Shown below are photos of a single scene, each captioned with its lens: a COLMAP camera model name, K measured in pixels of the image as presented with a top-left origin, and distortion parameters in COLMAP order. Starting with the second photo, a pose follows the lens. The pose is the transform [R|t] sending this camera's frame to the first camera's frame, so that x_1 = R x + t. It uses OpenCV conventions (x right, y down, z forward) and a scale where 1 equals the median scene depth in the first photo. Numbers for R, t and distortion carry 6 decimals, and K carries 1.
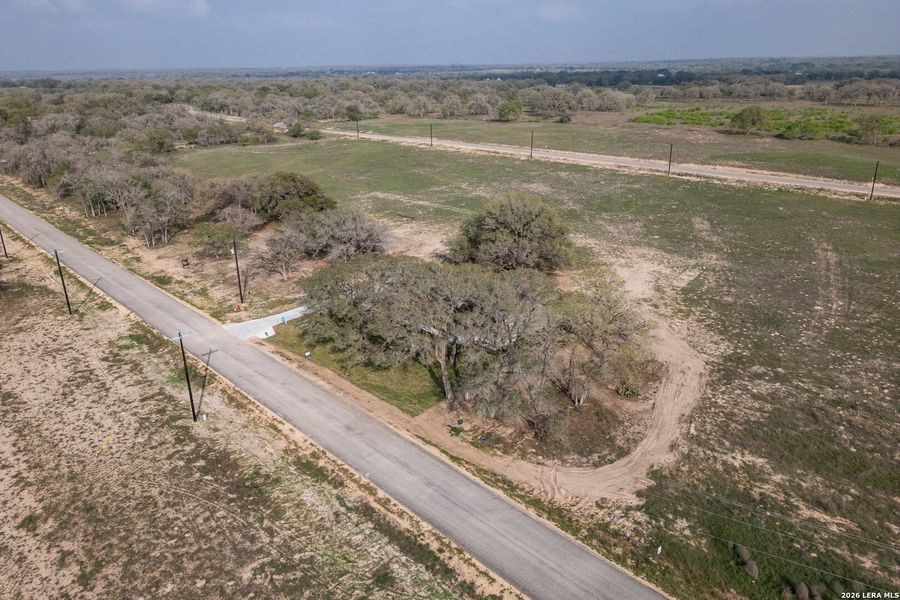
lens RADIAL K [[625.6, 0, 447.7], [0, 625.6, 314.3], [0, 0, 1]] dist [0.087937, -0.097797]
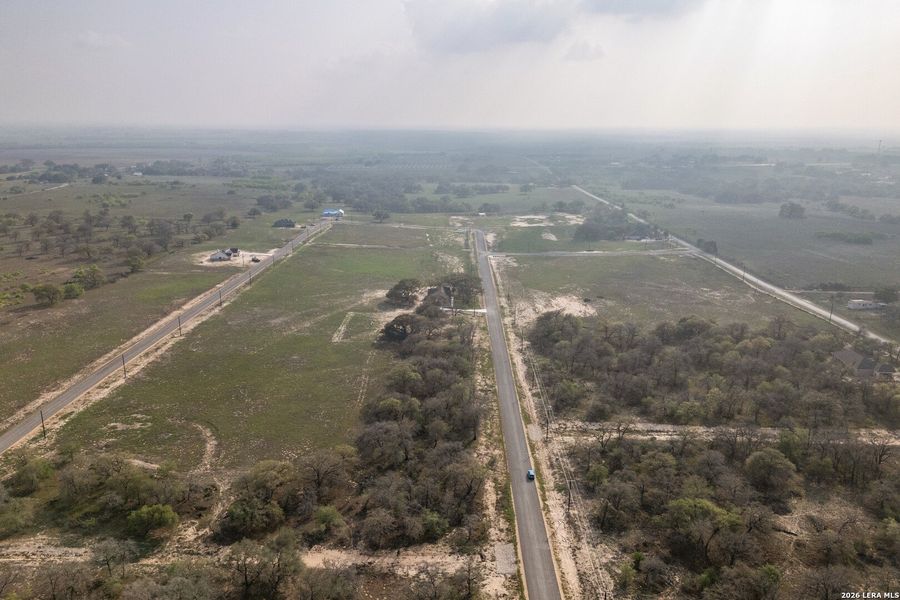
lens RADIAL K [[657.1, 0, 450.0], [0, 657.1, 300.0], [0, 0, 1]] dist [0.097656, -0.118007]
pose [[-0.710920, -0.170753, 0.682229, -2.486631], [0.262750, 0.835341, 0.482875, -1.730238], [-0.652346, 0.522541, -0.548995, 2.819714]]
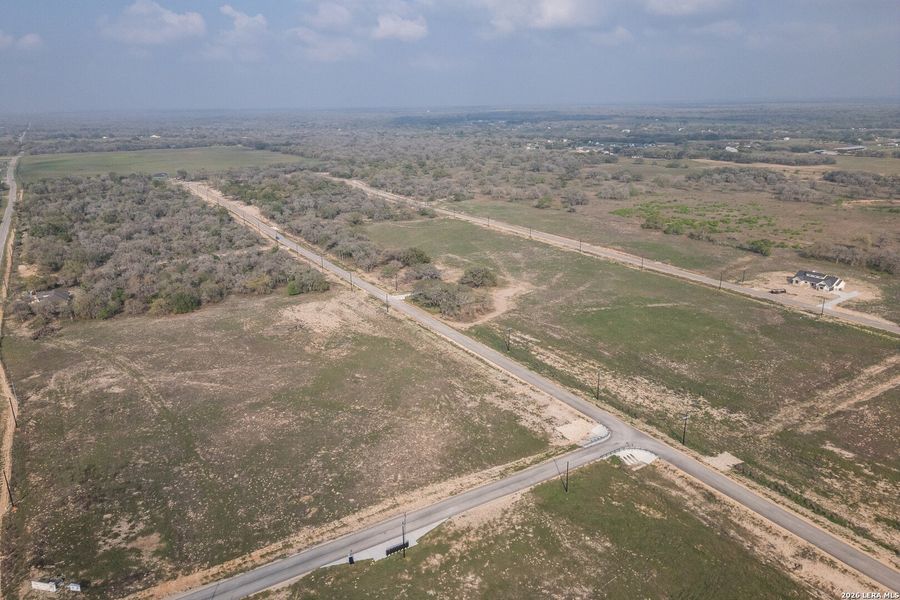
lens RADIAL K [[625.6, 0, 447.7], [0, 625.6, 314.3], [0, 0, 1]] dist [0.087937, -0.097797]
pose [[0.978374, 0.069326, -0.194881, 0.597025], [-0.078055, 0.996245, -0.037468, 0.206118], [0.191552, 0.051869, 0.980111, -2.195112]]
